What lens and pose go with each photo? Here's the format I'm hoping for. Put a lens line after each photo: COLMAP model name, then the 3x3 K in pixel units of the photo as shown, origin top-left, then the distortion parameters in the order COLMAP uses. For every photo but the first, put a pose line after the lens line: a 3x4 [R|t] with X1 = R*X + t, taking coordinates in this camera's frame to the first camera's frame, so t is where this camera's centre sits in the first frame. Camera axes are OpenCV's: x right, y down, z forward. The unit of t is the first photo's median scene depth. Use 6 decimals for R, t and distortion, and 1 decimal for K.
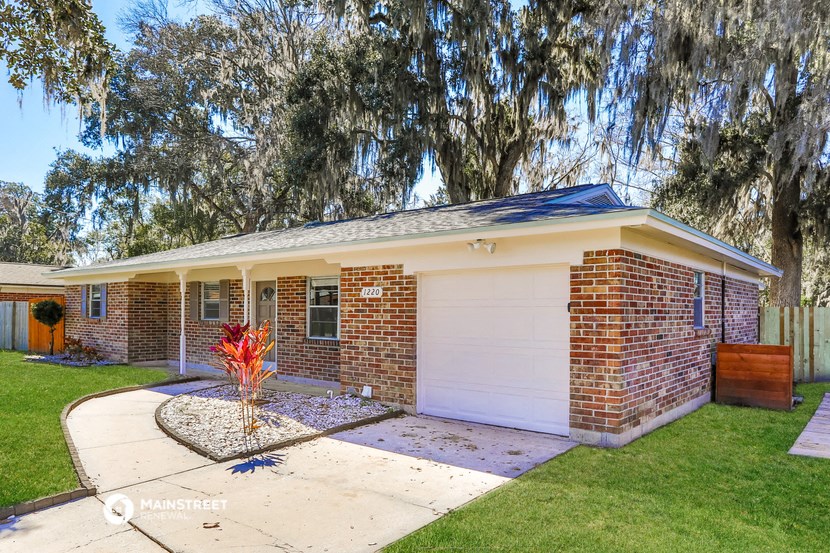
lens RADIAL K [[552.2, 0, 413.2], [0, 552.2, 277.6], [0, 0, 1]] dist [0.000879, -0.004268]
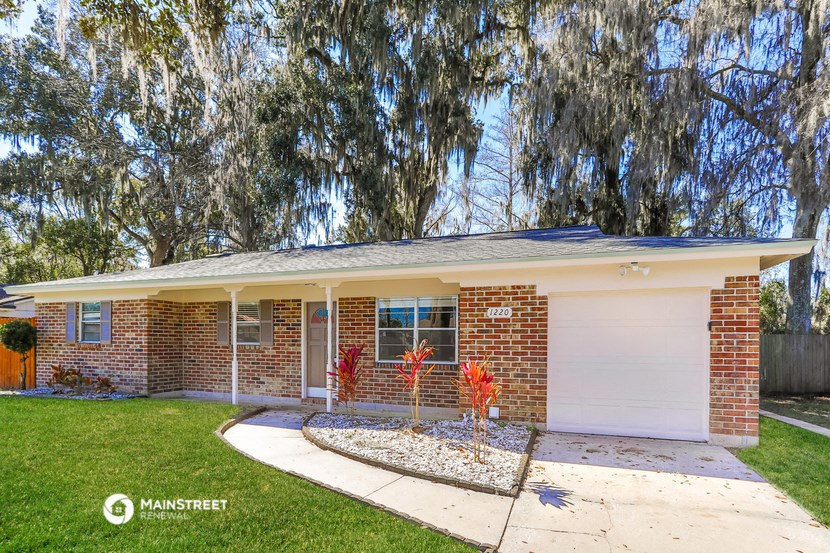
lens RADIAL K [[490.4, 0, 438.3], [0, 490.4, 318.8], [0, 0, 1]] dist [-0.013093, 0.005921]
pose [[0.945609, 0.010526, 0.325134, -0.470517], [-0.015425, 0.999803, 0.012495, 0.028859], [-0.324939, -0.016831, 0.945585, 0.204574]]
